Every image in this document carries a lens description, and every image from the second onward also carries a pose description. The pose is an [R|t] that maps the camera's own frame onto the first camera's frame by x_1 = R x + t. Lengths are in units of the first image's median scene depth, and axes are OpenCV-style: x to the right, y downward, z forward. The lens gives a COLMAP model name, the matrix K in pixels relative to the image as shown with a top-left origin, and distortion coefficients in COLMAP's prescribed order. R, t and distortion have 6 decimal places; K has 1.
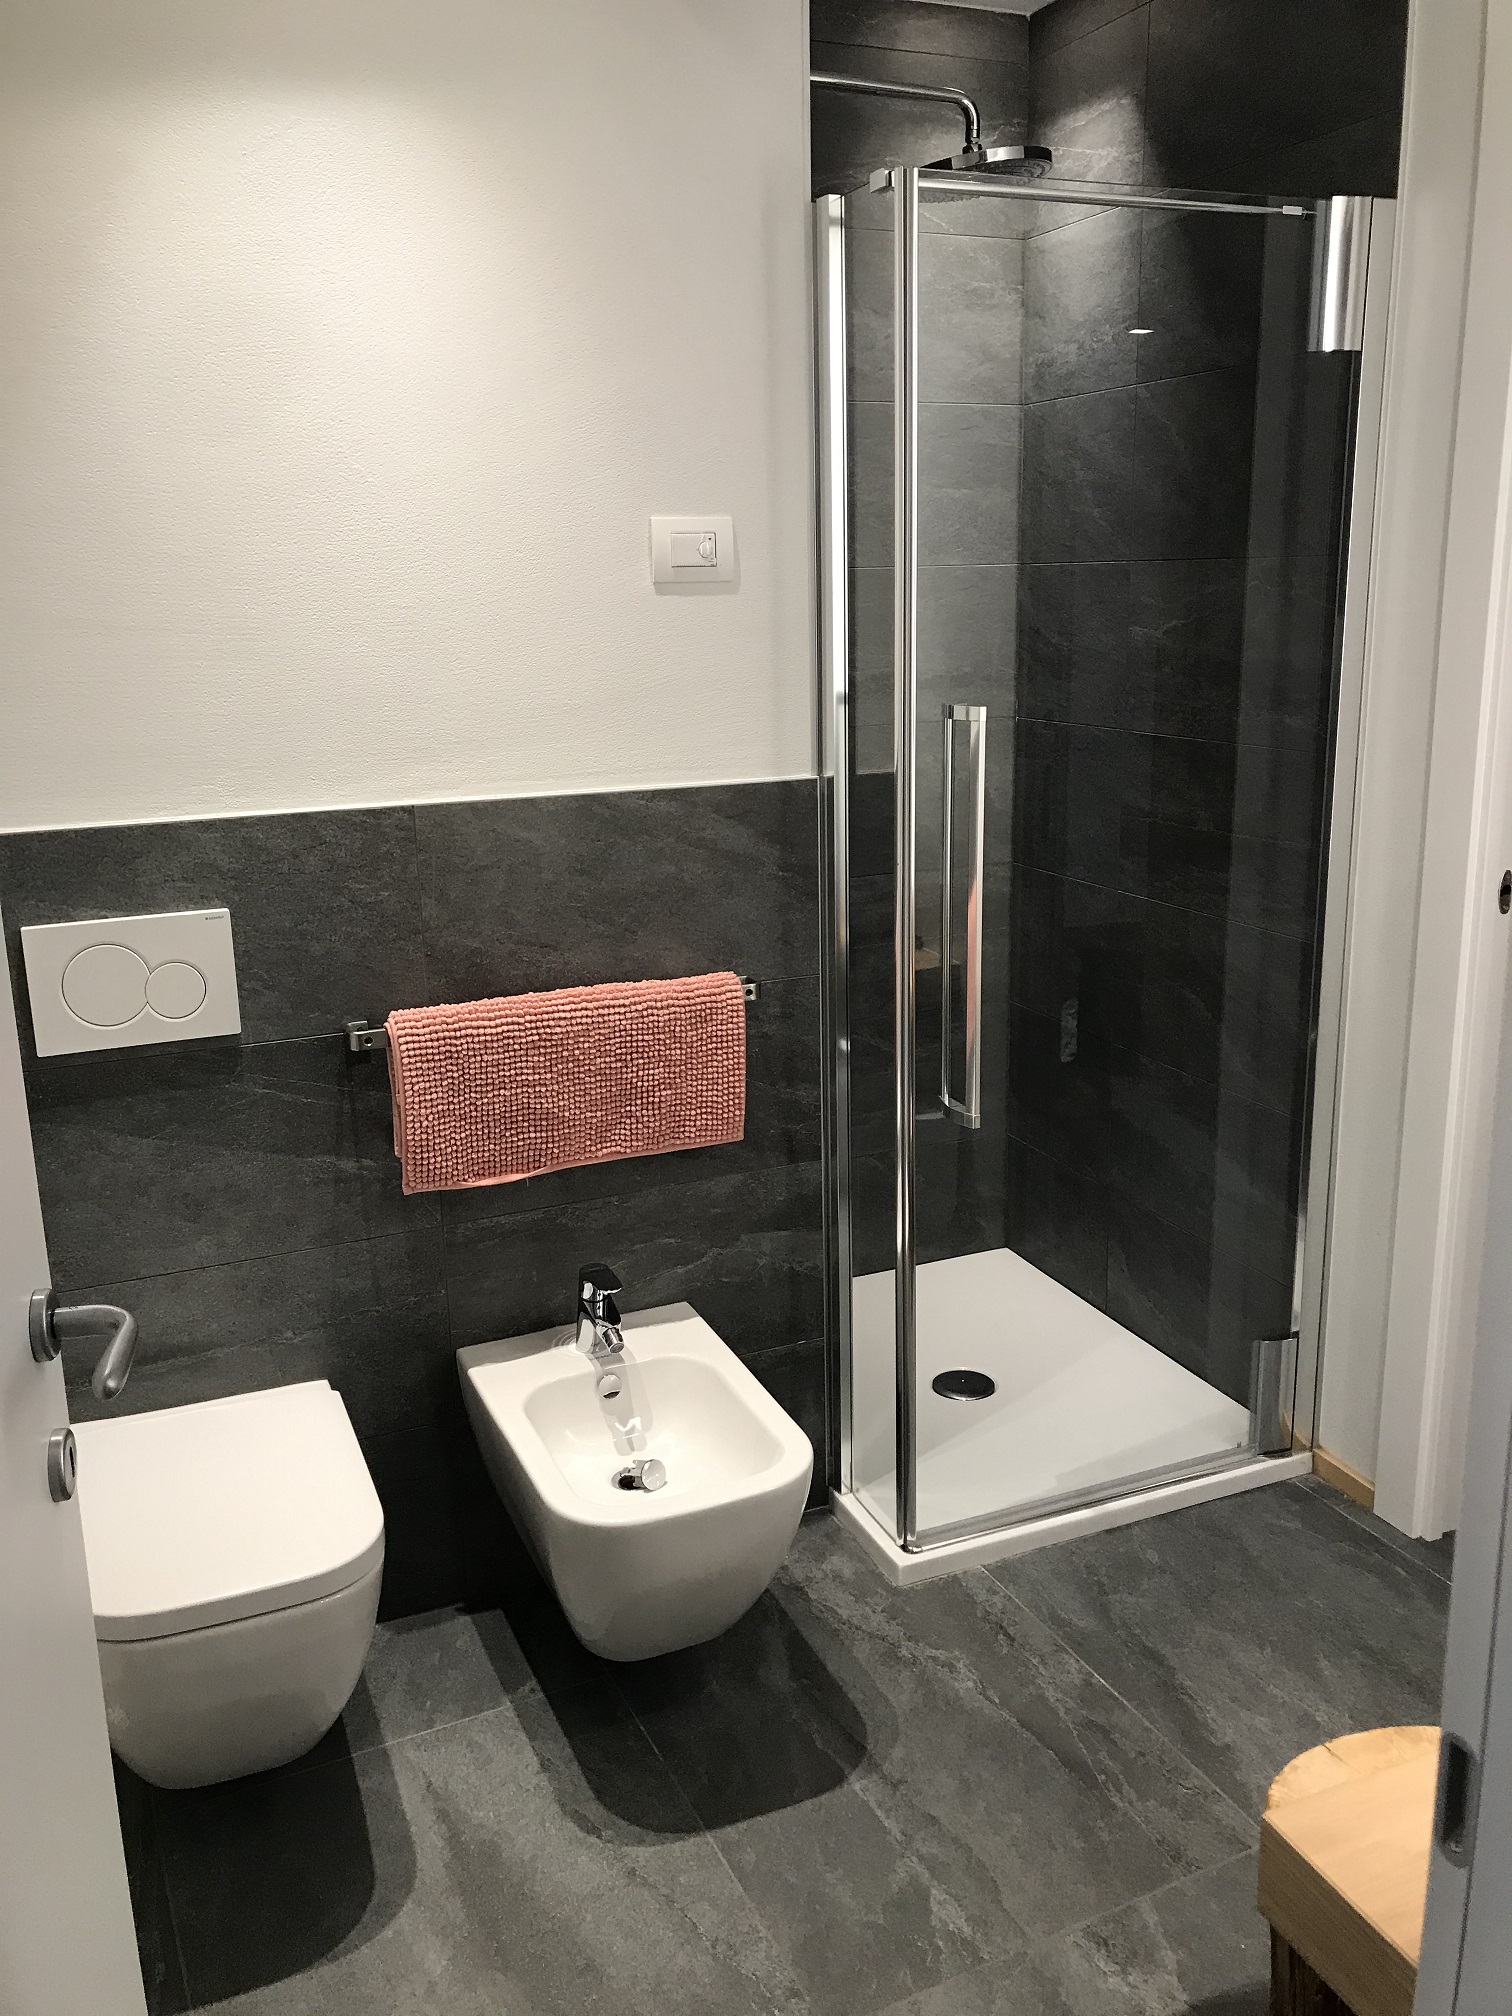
lens RADIAL K [[1665.2, 0, 754.4], [0, 1665.2, 1008.1], [0, 0, 1]] dist [0.032054, -0.029444]
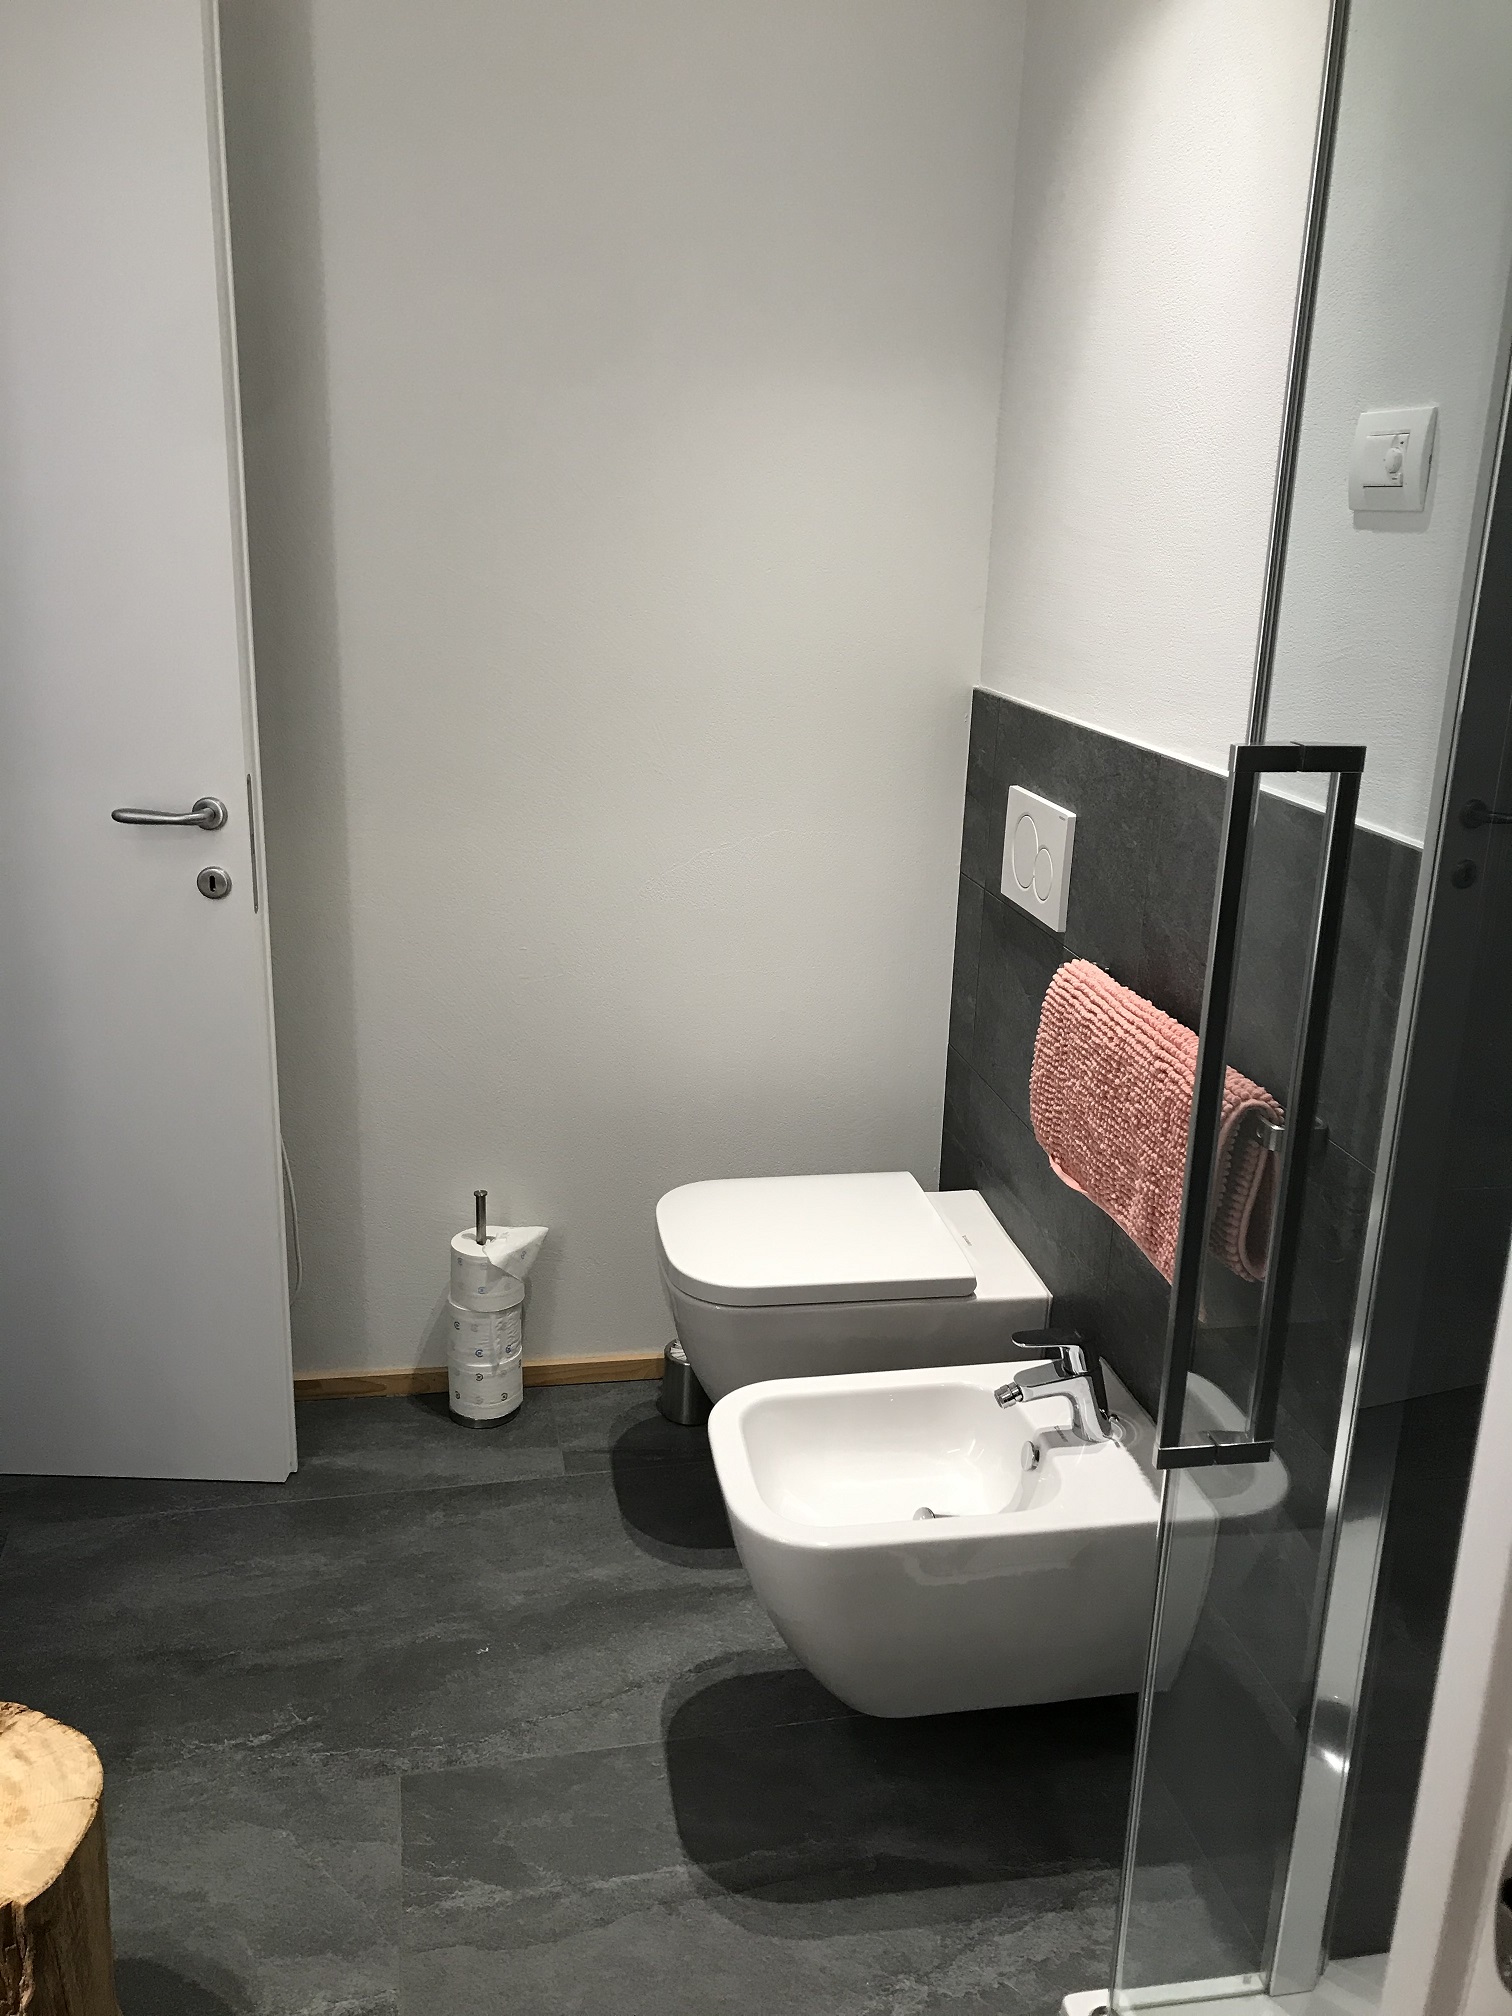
lens RADIAL K [[1665.2, 0, 763.1], [0, 1665.2, 992.0], [0, 0, 1]] dist [0.032054, -0.029444]
pose [[-0.236139, 0.286310, -0.928582, 0.610543], [-0.261774, 0.901536, 0.344540, -0.223152], [0.935795, 0.324438, -0.137939, 0.833468]]
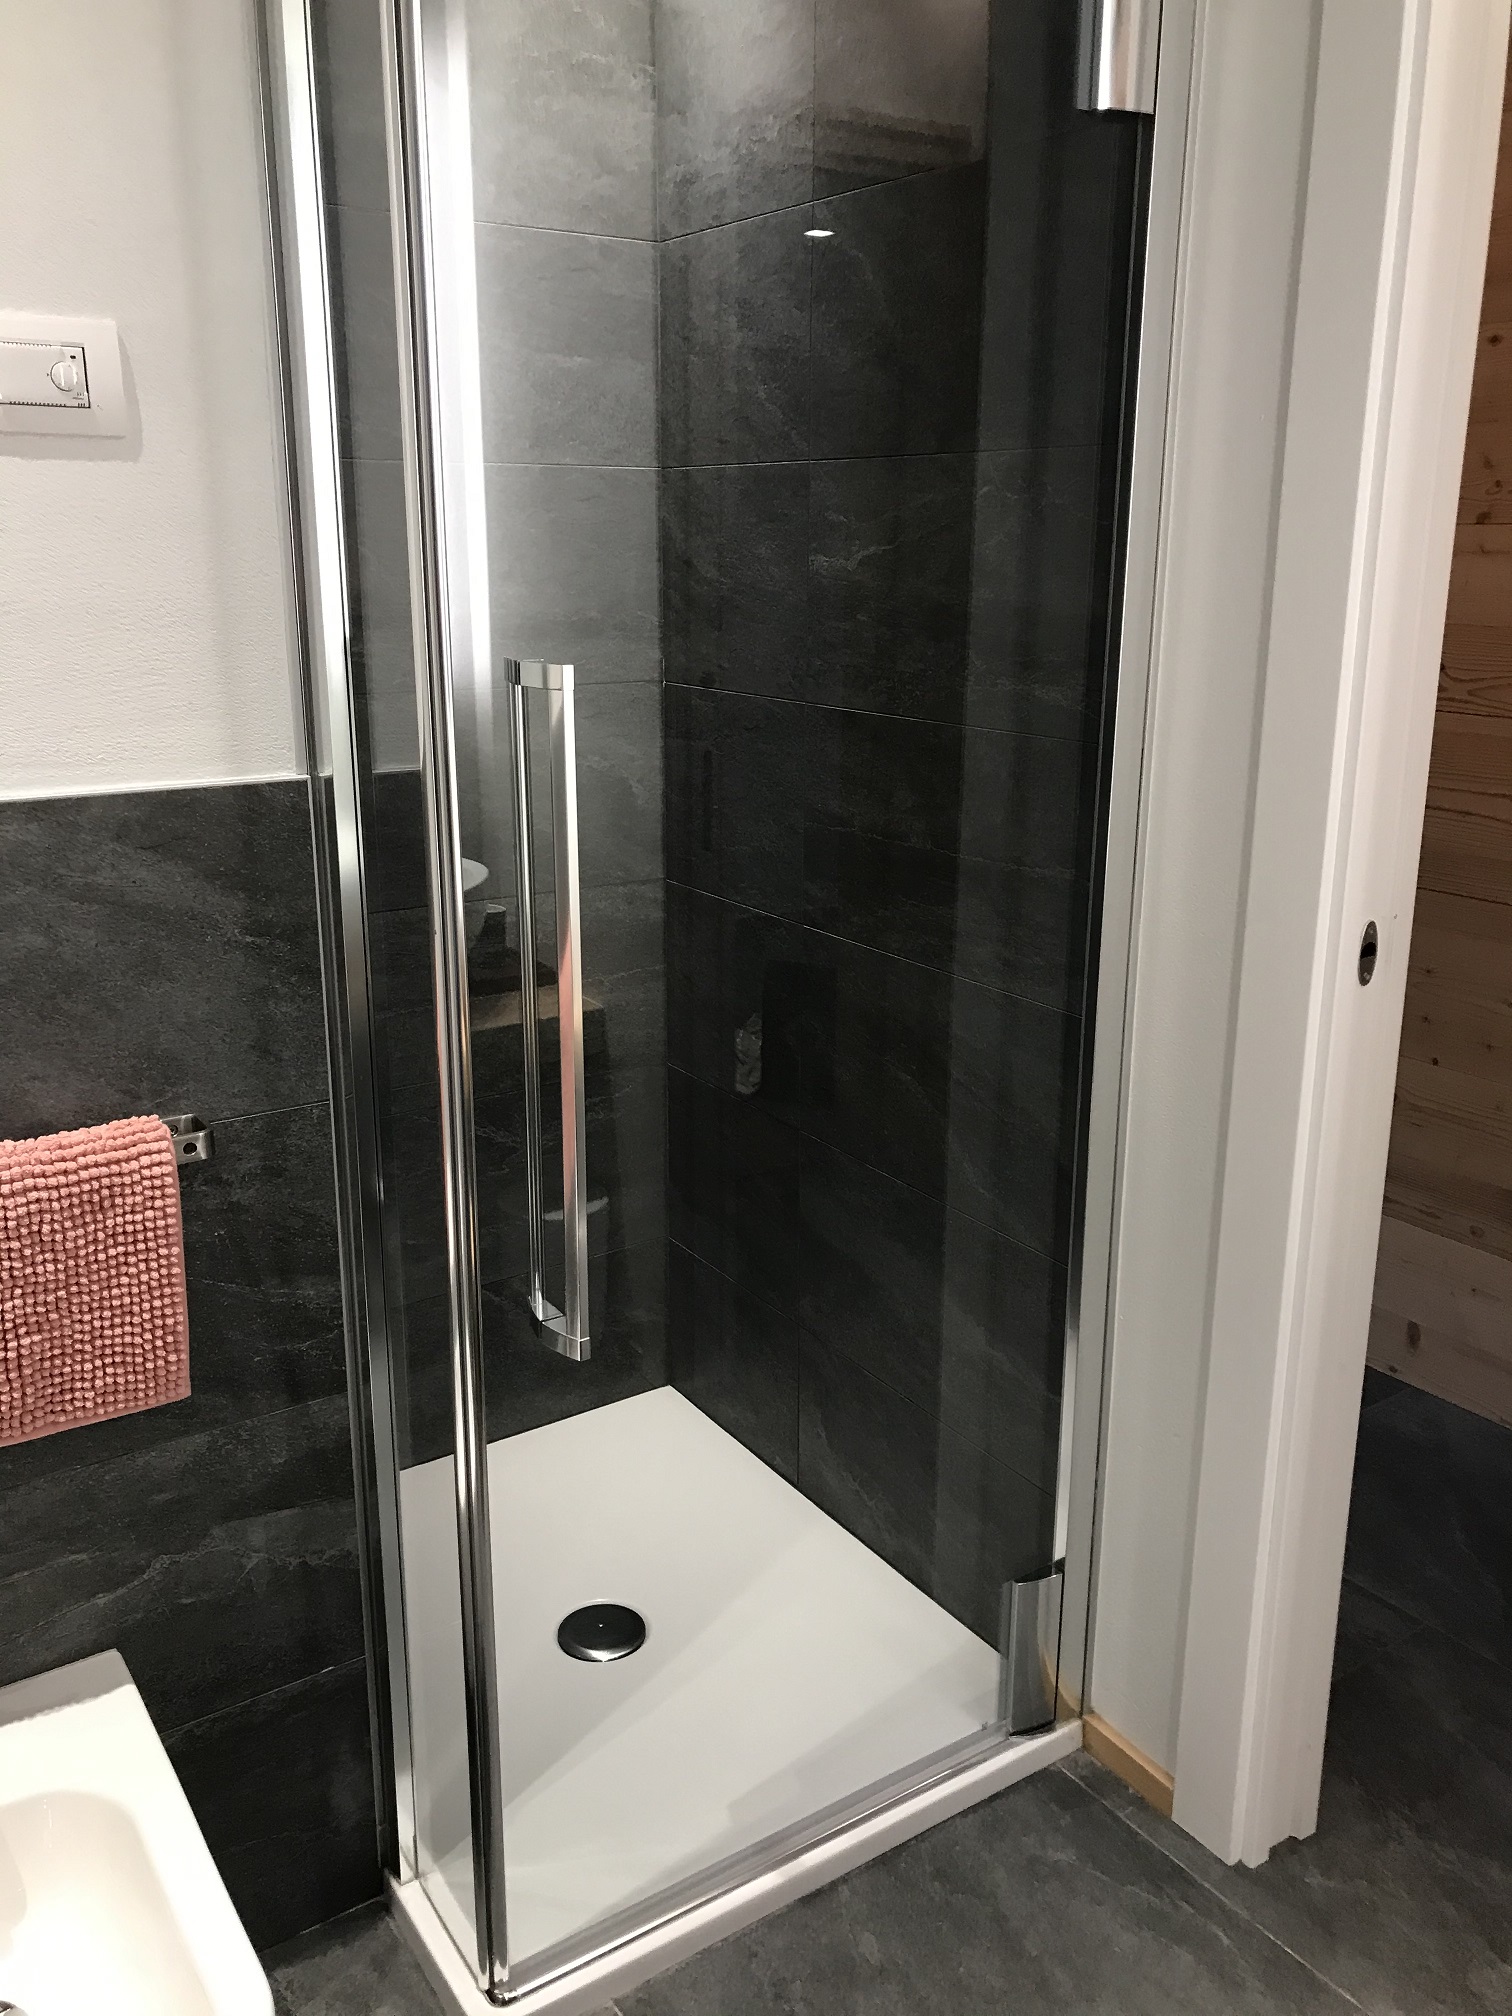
lens RADIAL K [[1665.2, 0, 750.7], [0, 1665.2, 1023.0], [0, 0, 1]] dist [0.032054, -0.029444]
pose [[0.983651, -0.025678, 0.178244, 0.082156], [0.020424, 0.999303, 0.031246, -0.063962], [-0.178922, -0.027095, 0.983490, 0.365313]]
